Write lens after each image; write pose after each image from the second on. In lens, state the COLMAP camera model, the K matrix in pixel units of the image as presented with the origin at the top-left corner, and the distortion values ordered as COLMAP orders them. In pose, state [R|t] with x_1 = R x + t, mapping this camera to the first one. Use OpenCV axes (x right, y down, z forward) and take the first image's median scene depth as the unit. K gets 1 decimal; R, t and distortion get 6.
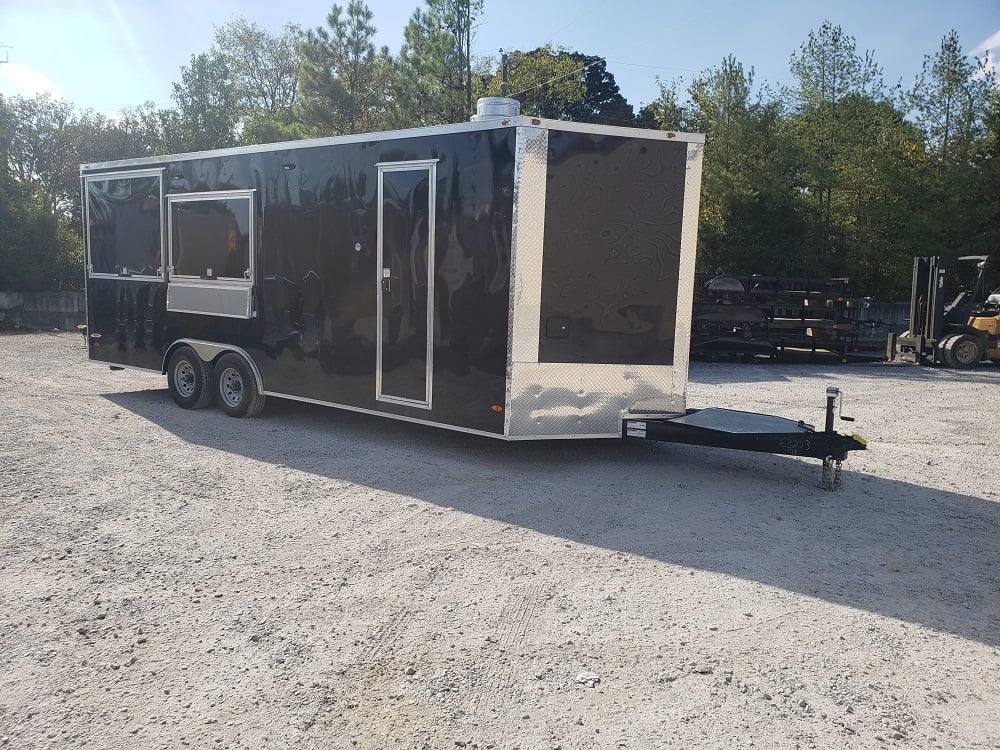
lens RADIAL K [[797.6, 0, 496.2], [0, 797.6, 374.5], [0, 0, 1]] dist [0.064564, -0.090312]
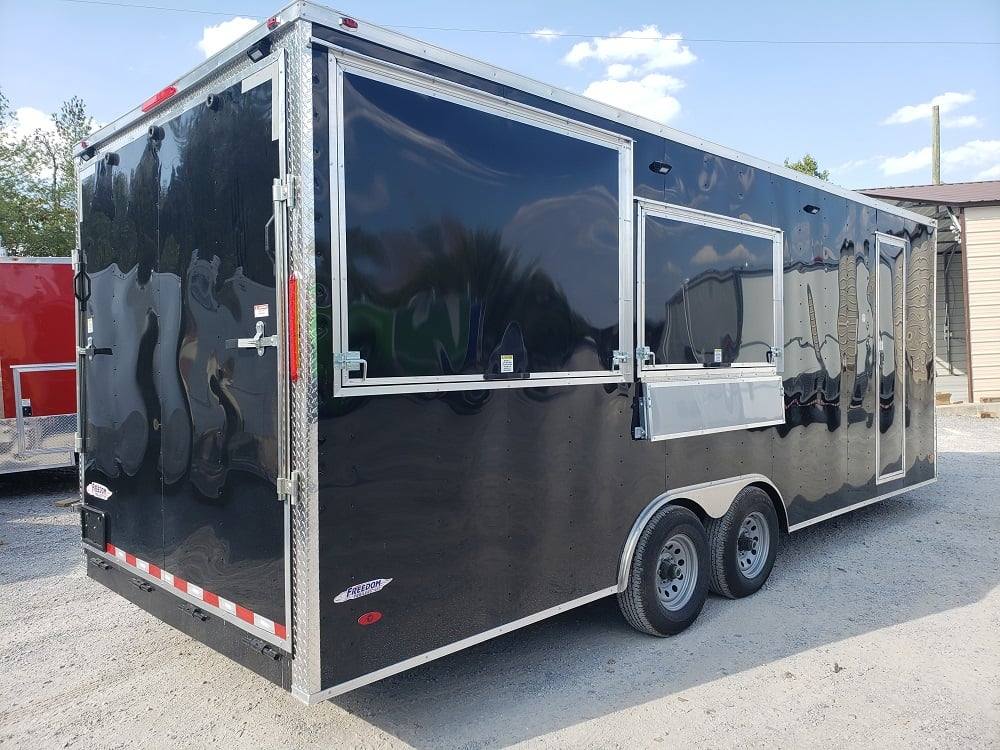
lens RADIAL K [[789.0, 0, 490.6], [0, 789.0, 373.1], [0, 0, 1]] dist [0.012831, 0.000536]
pose [[0.146991, -0.055510, 0.987579, -0.990249], [0.134265, 0.990303, 0.035679, -0.167540], [-0.979983, 0.127353, 0.153019, 1.151565]]
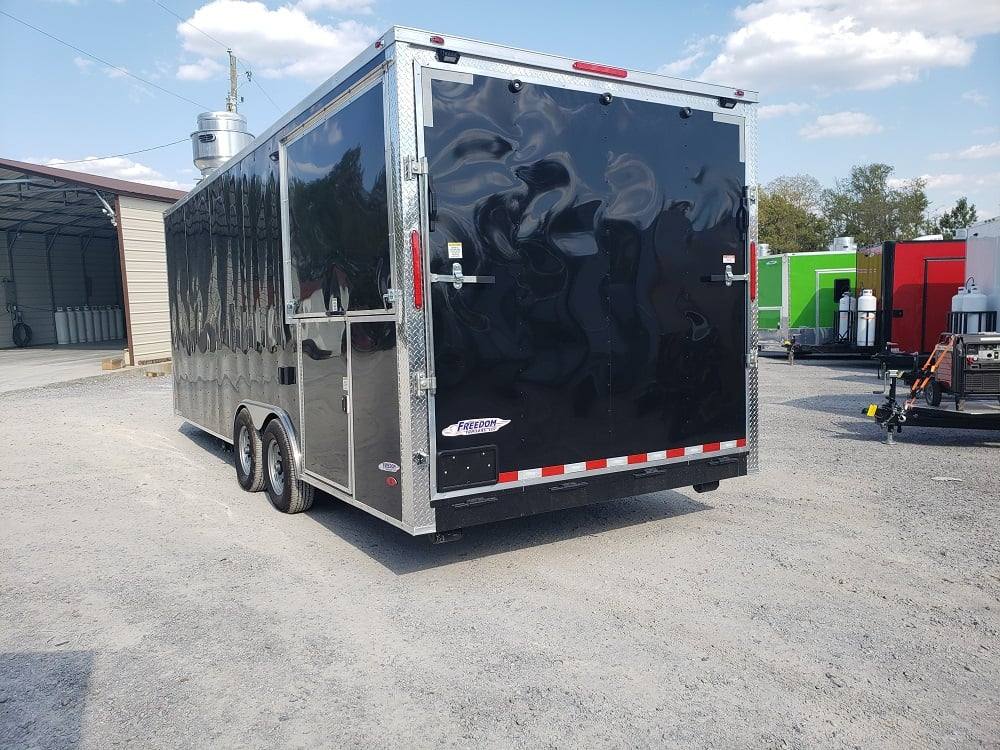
lens RADIAL K [[793.5, 0, 500.0], [0, 793.5, 375.0], [0, 0, 1]] dist [0.012240, 0.006311]
pose [[-0.935468, -0.033352, 0.351835, -0.690349], [0.037541, 0.980527, 0.192764, -0.236550], [-0.351413, 0.193532, -0.915999, 1.976346]]
